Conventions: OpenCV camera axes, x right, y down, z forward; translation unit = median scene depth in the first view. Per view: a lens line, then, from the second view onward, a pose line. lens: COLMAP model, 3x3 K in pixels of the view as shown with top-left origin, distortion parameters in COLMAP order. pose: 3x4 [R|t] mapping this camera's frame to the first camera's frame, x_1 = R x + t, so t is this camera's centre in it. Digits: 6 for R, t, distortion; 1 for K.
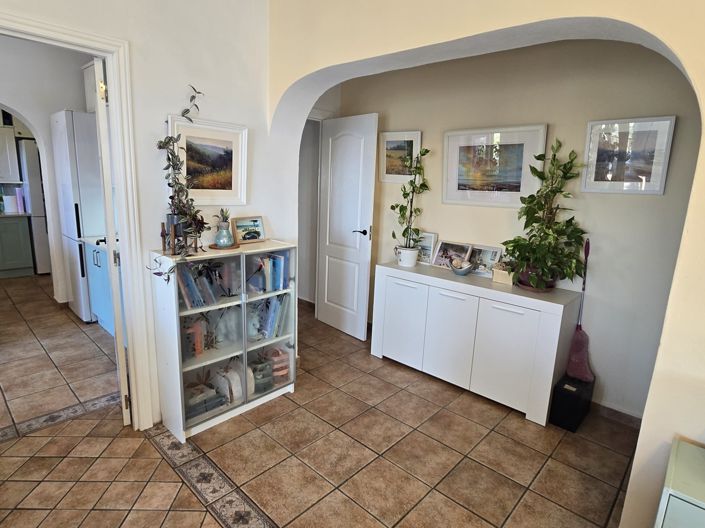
lens RADIAL K [[403.4, 0, 351.4], [0, 403.4, 263.1], [0, 0, 1]] dist [-0.000964, -0.000540]
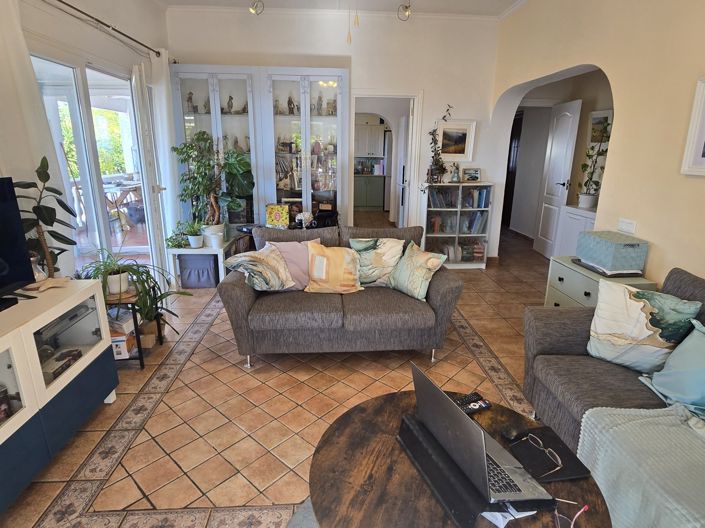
lens RADIAL K [[403.4, 0, 352.3], [0, 403.4, 262.8], [0, 0, 1]] dist [-0.000964, -0.000540]
pose [[0.725180, 0.156152, -0.670620, 0.706263], [-0.122245, 0.987671, 0.097786, 0.216446], [0.677621, 0.011067, 0.735328, -0.804509]]
